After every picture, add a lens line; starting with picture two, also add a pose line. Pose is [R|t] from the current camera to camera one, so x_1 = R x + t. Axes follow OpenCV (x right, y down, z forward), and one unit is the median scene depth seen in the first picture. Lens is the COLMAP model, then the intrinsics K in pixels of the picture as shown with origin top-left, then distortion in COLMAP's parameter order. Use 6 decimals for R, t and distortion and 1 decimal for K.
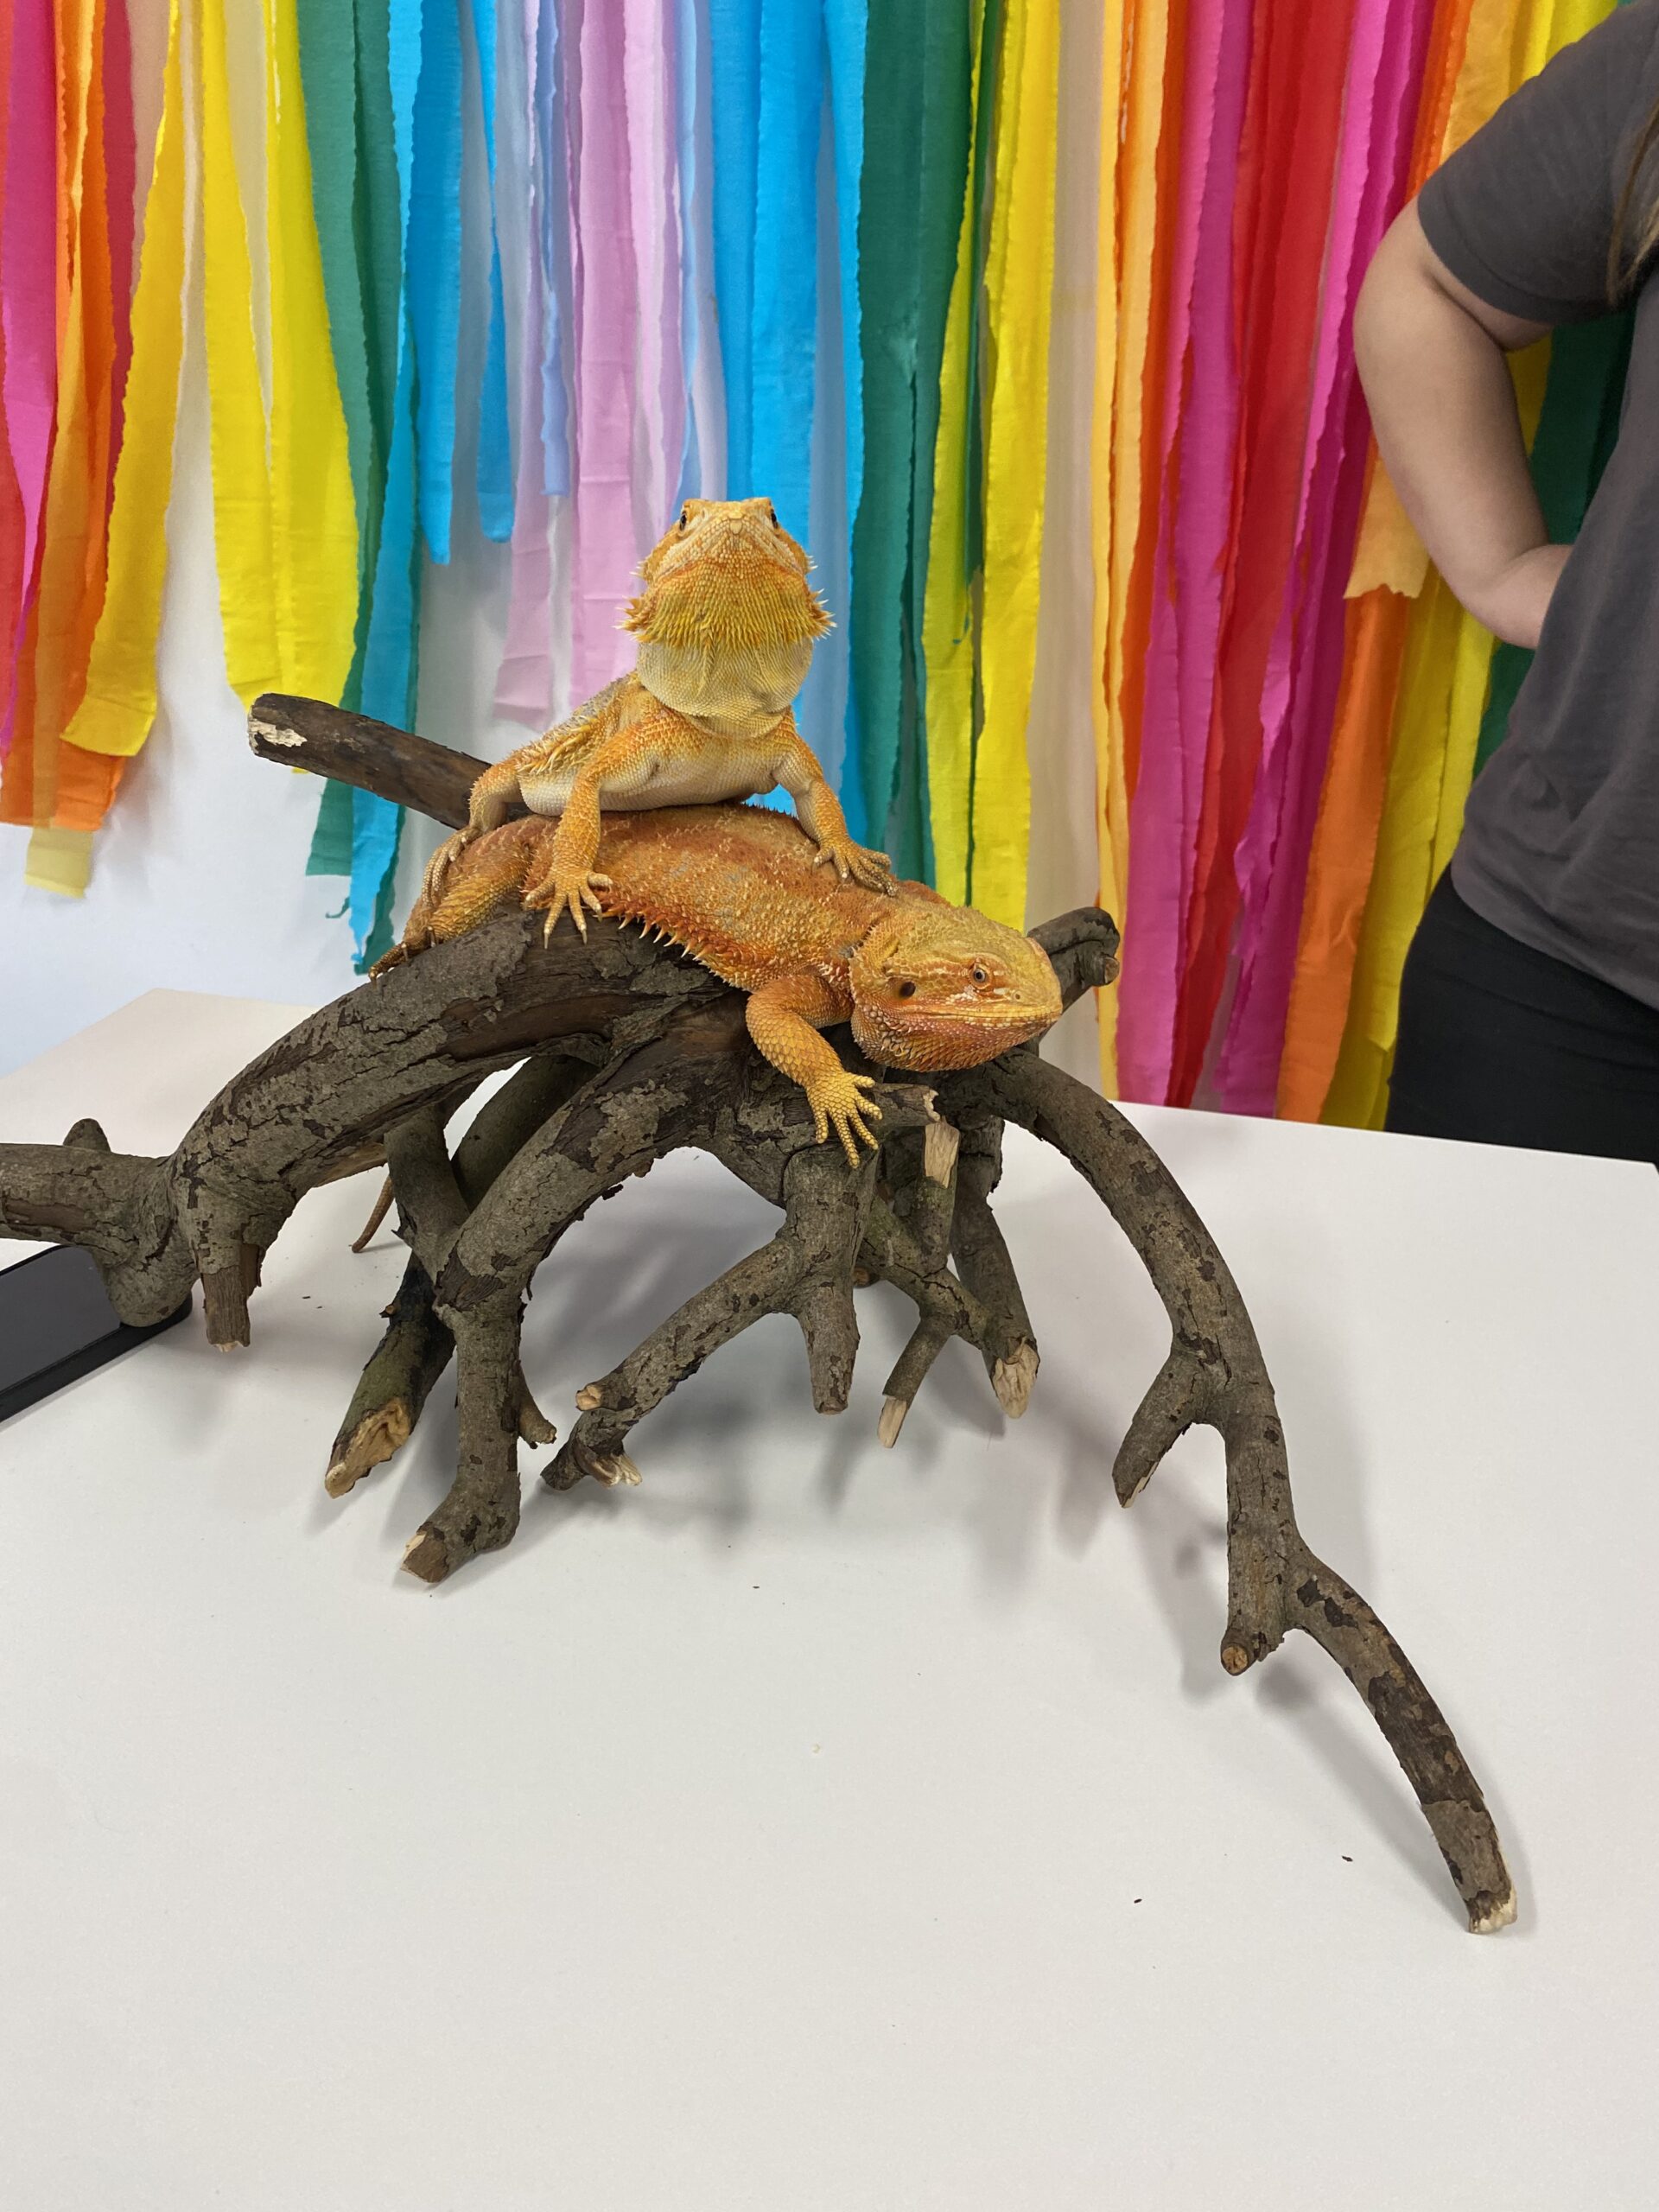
lens RADIAL K [[1596.8, 0, 829.5], [0, 1596.8, 1106.0], [0, 0, 1]] dist [0.002162, -0.001034]
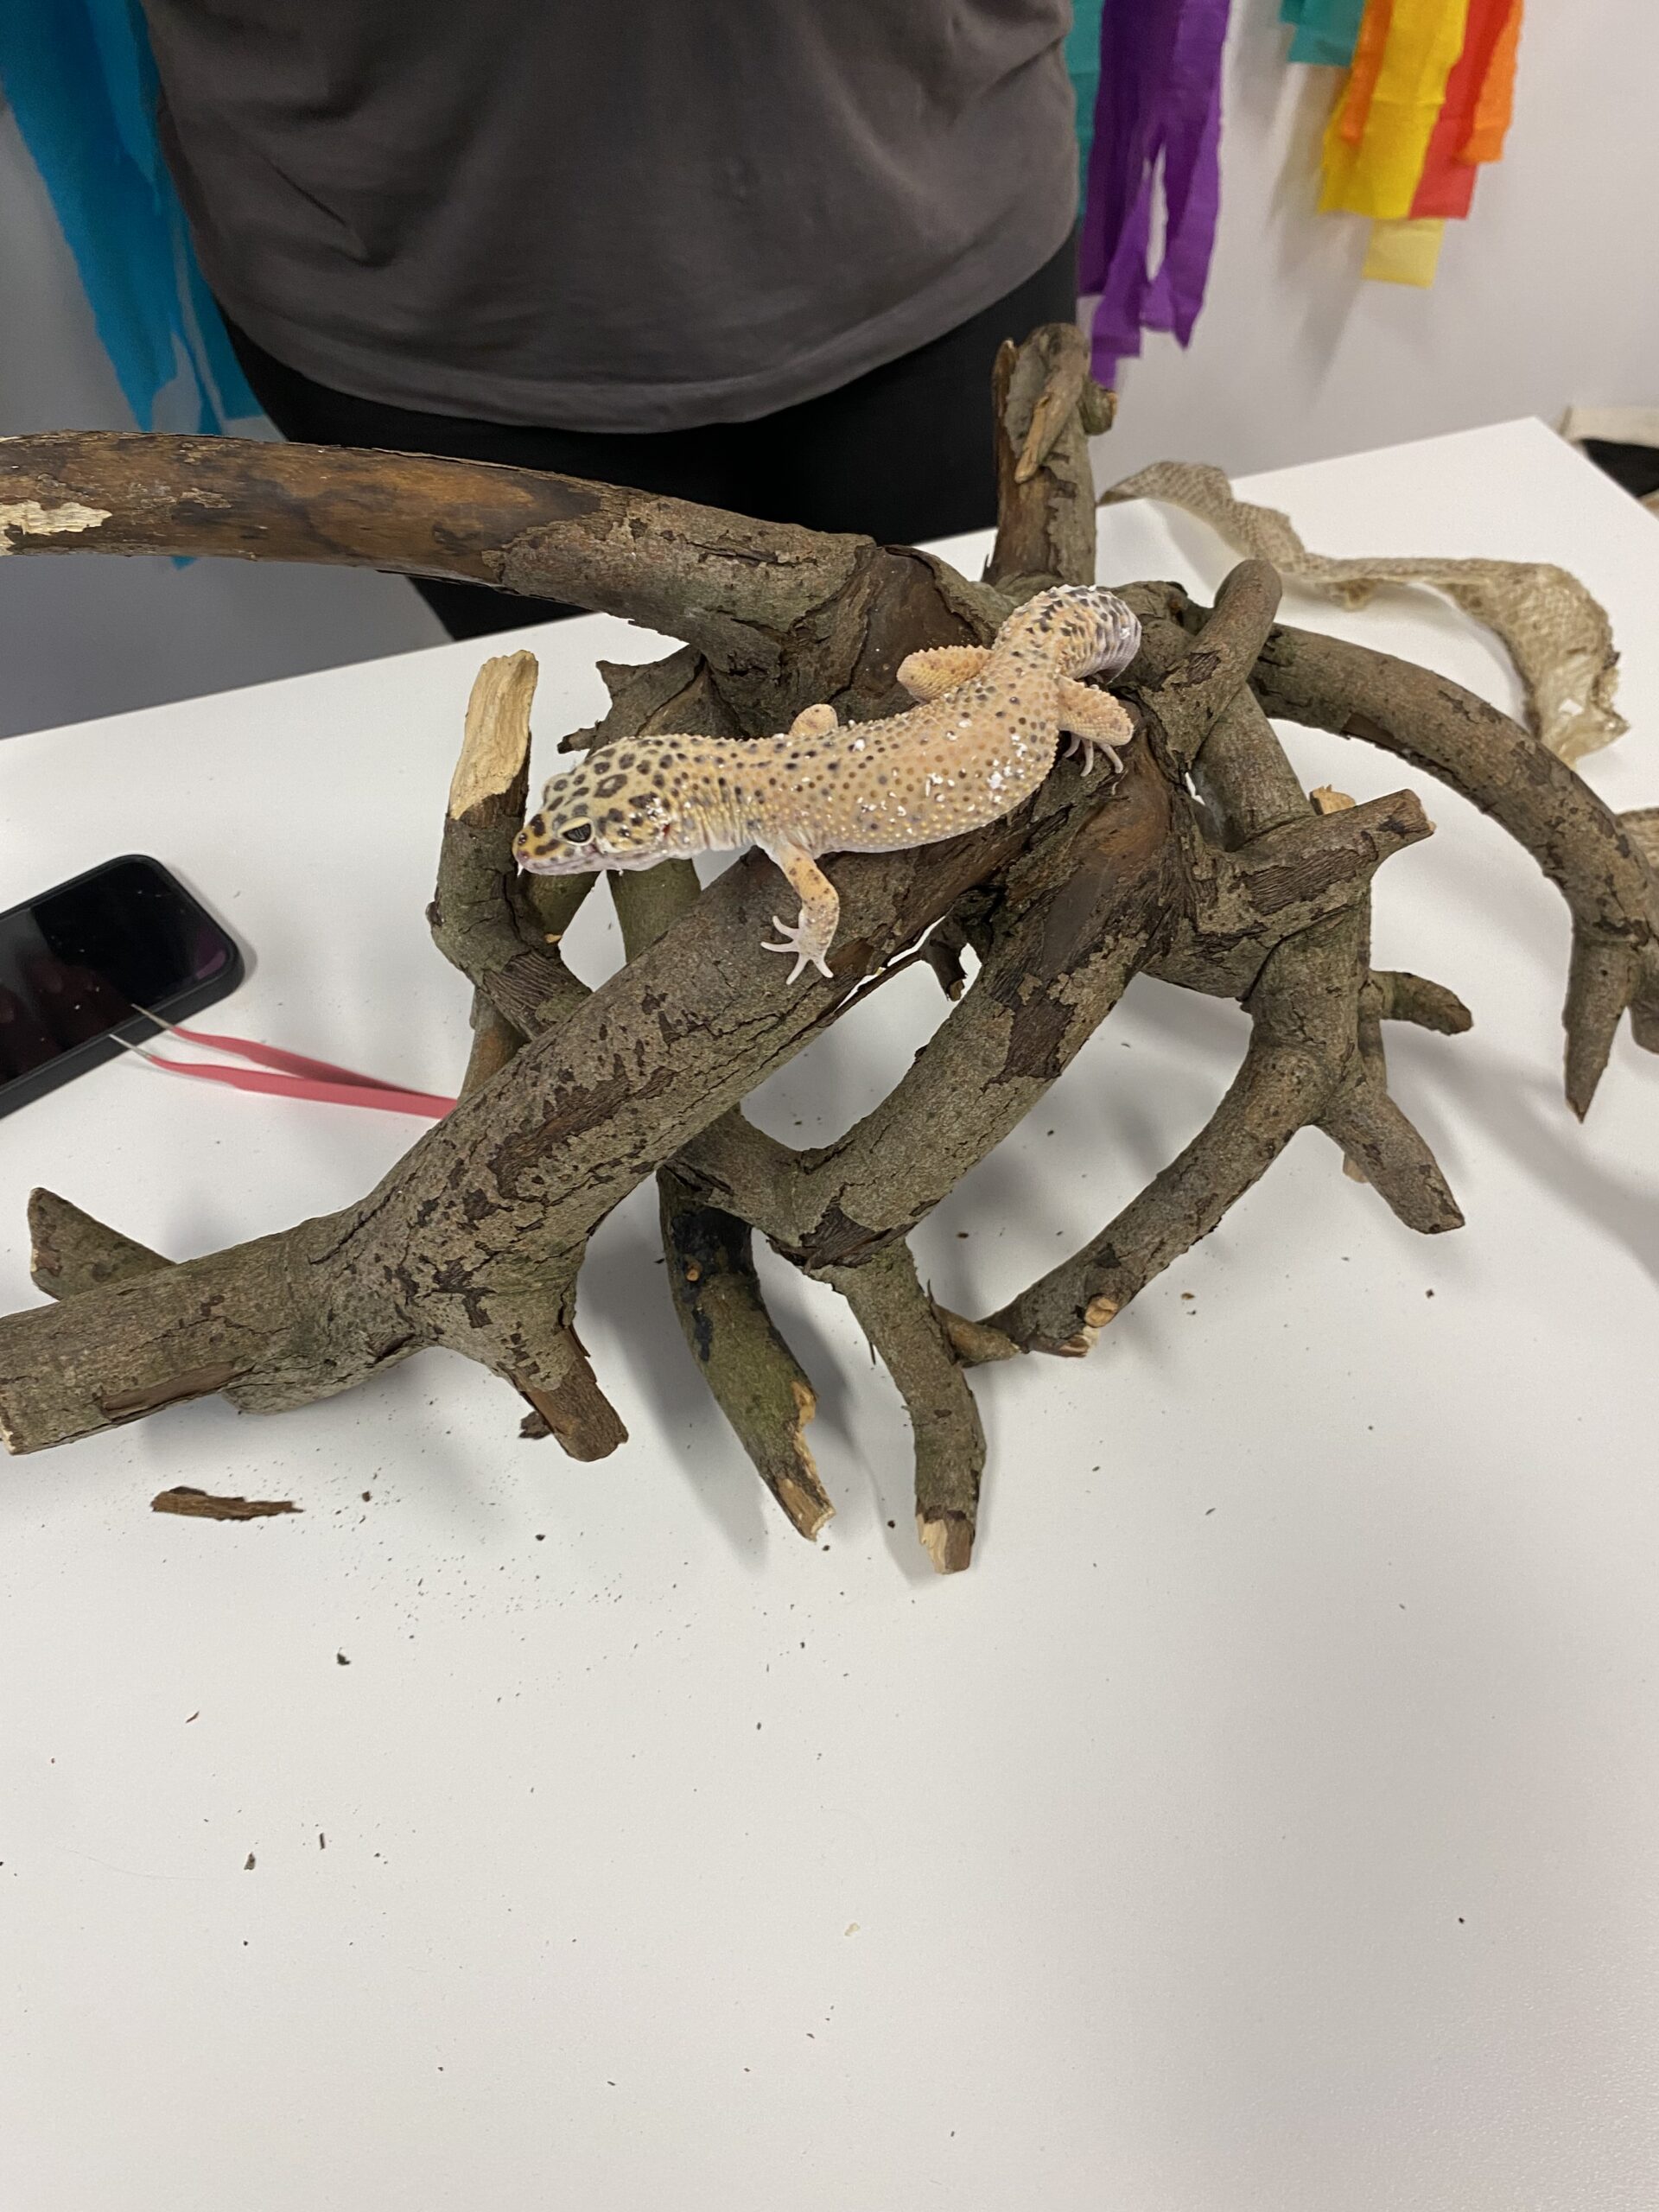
lens RADIAL K [[1739.3, 0, 829.5], [0, 1739.3, 1106.0], [0, 0, 1]] dist [0.005348, -0.001721]
pose [[0.870909, -0.424118, 0.248276, -0.423890], [0.271914, 0.836678, 0.475429, -0.339290], [-0.409365, -0.346545, 0.843994, 0.345227]]
